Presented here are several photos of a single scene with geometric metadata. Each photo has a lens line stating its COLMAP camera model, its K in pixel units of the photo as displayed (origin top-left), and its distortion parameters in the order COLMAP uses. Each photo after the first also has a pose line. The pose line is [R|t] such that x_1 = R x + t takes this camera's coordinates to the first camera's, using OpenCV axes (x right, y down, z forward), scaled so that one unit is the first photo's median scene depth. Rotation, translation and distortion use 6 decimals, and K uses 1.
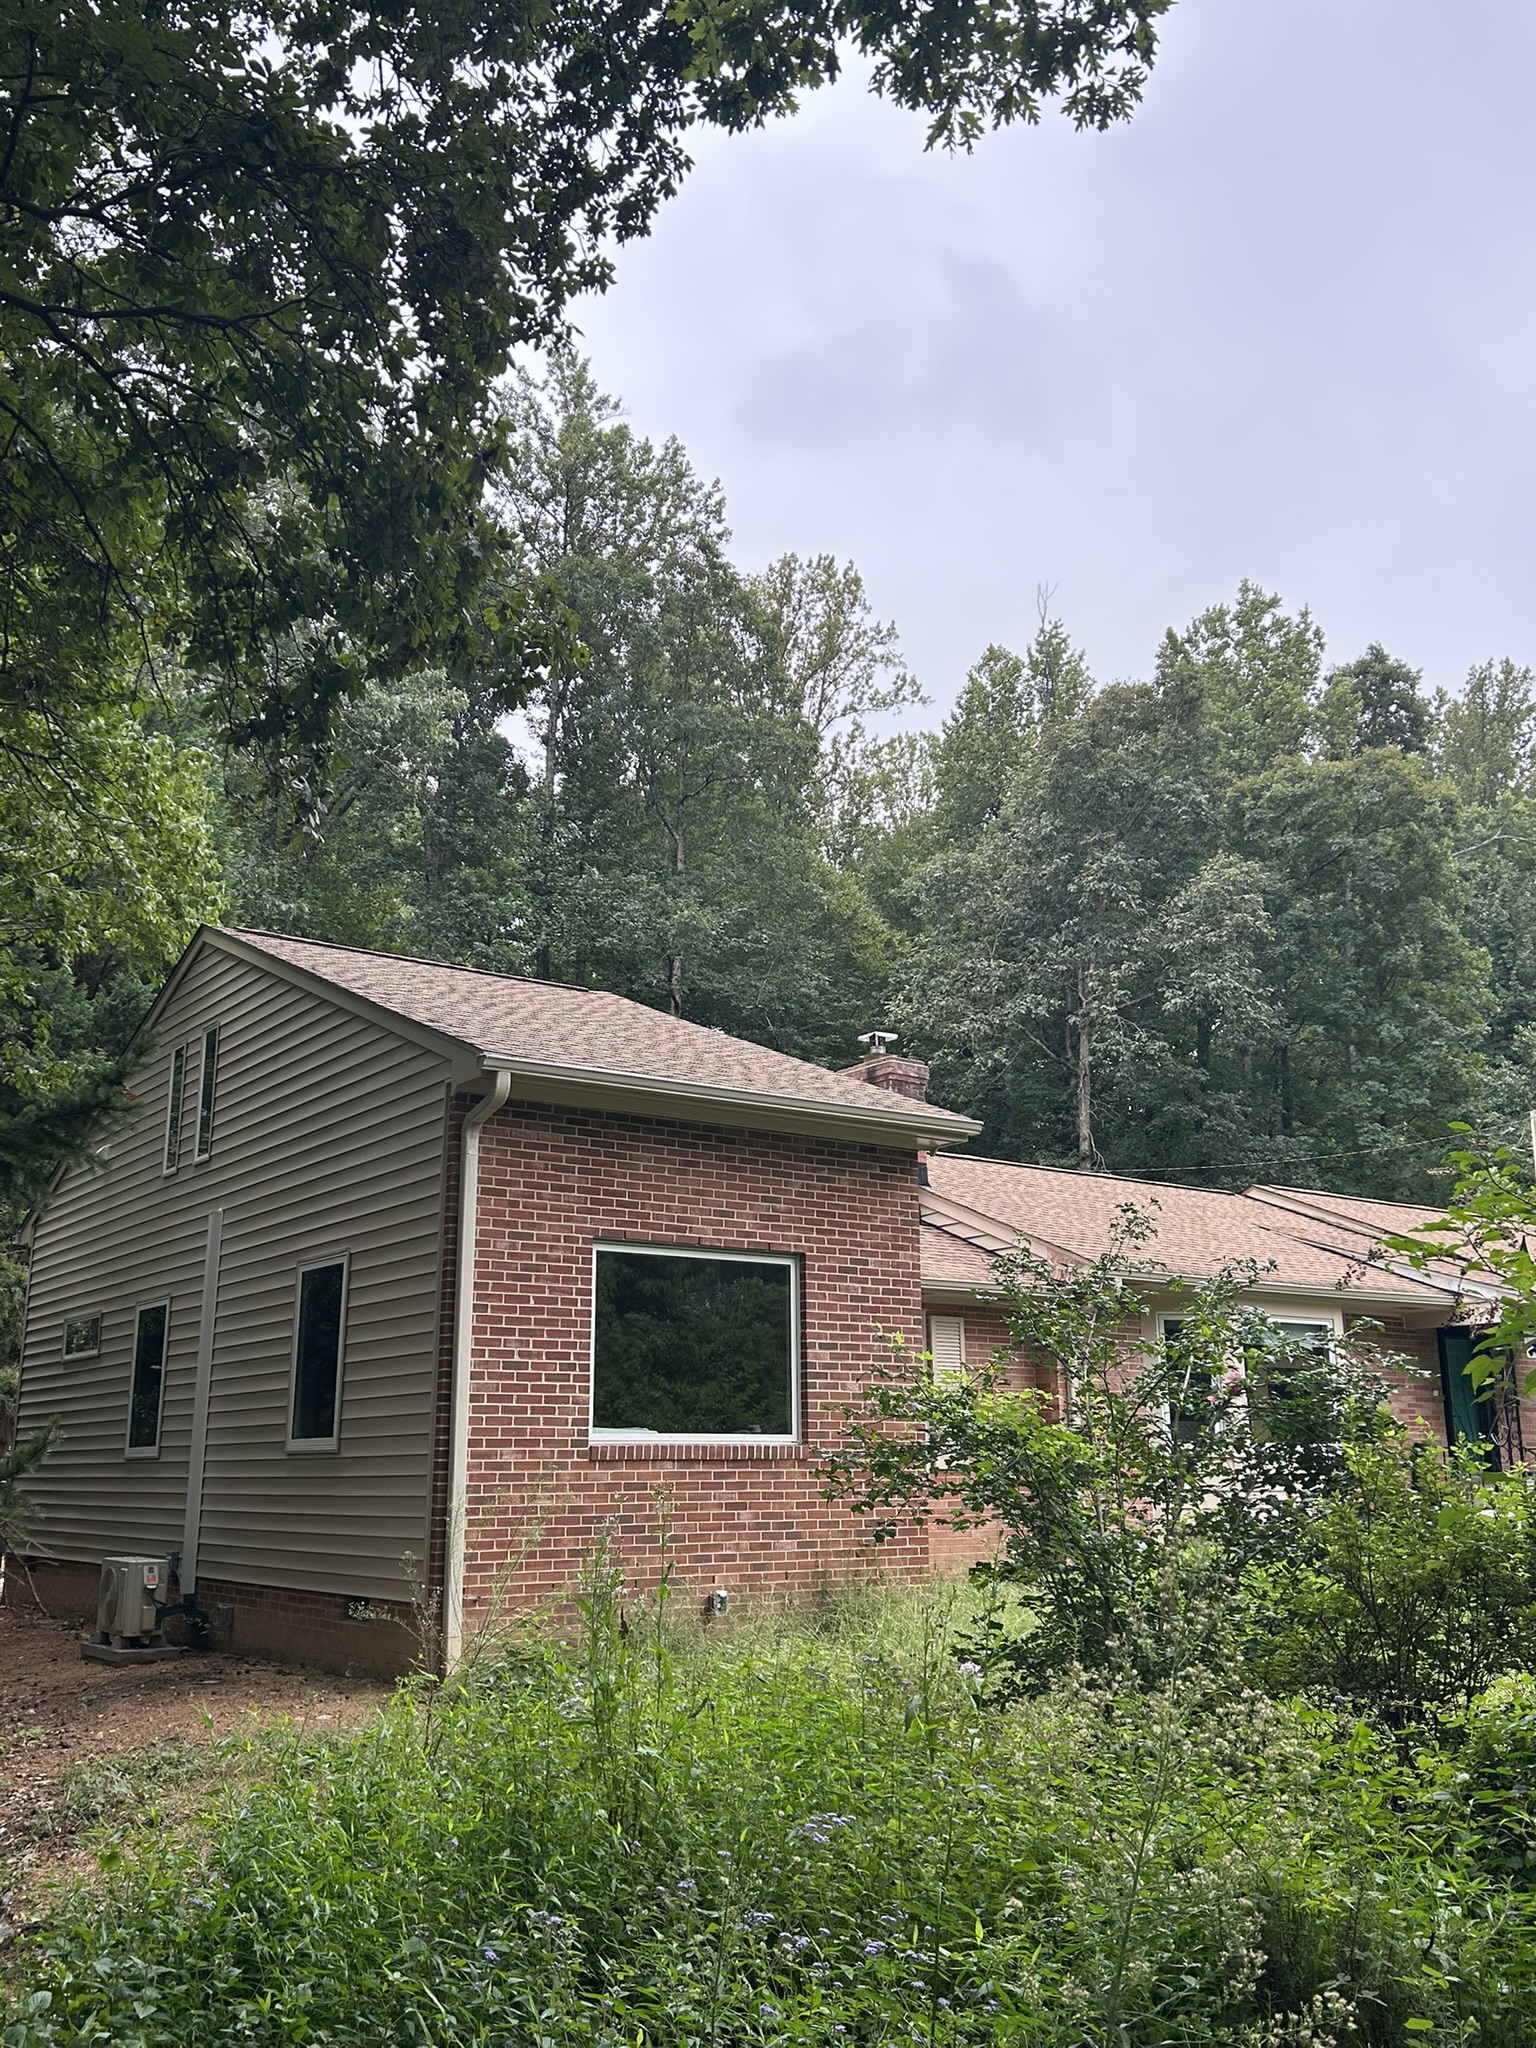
lens RADIAL K [[1732.4, 0, 766.2], [0, 1732.4, 1013.6], [0, 0, 1]] dist [0.100151, -0.236513]
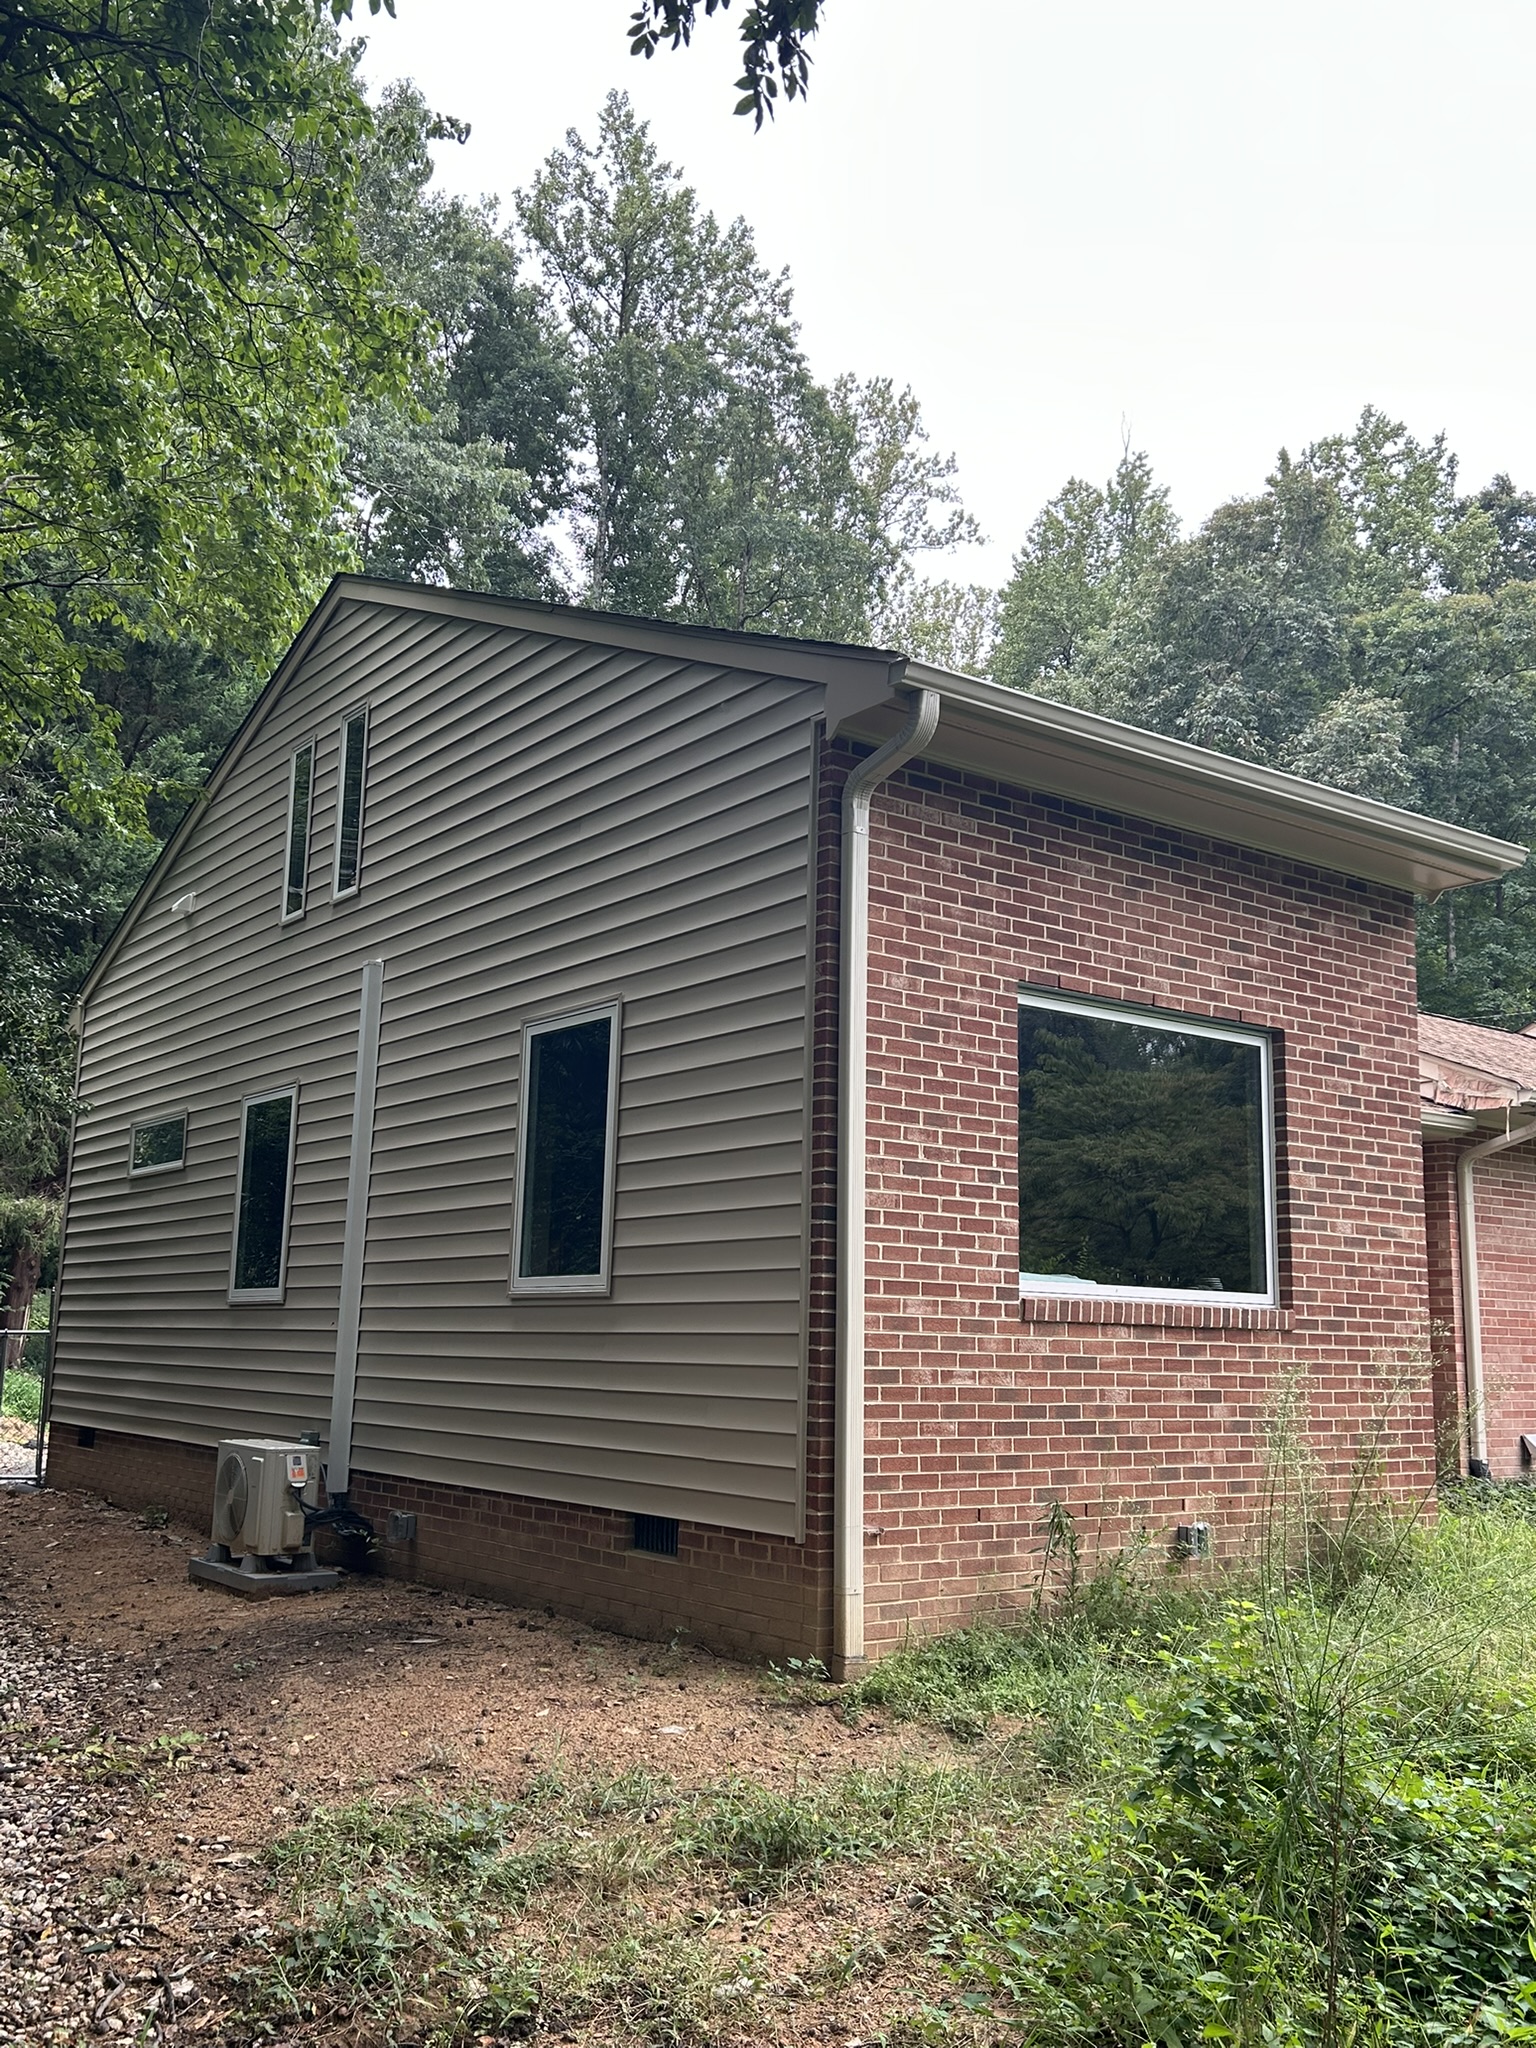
lens RADIAL K [[1732.4, 0, 766.2], [0, 1732.4, 1013.6], [0, 0, 1]] dist [0.100151, -0.236513]
pose [[0.999499, 0.029190, 0.012215, -0.180998], [-0.029942, 0.997320, 0.066754, 0.090709], [-0.010234, -0.067086, 0.997695, 0.323021]]
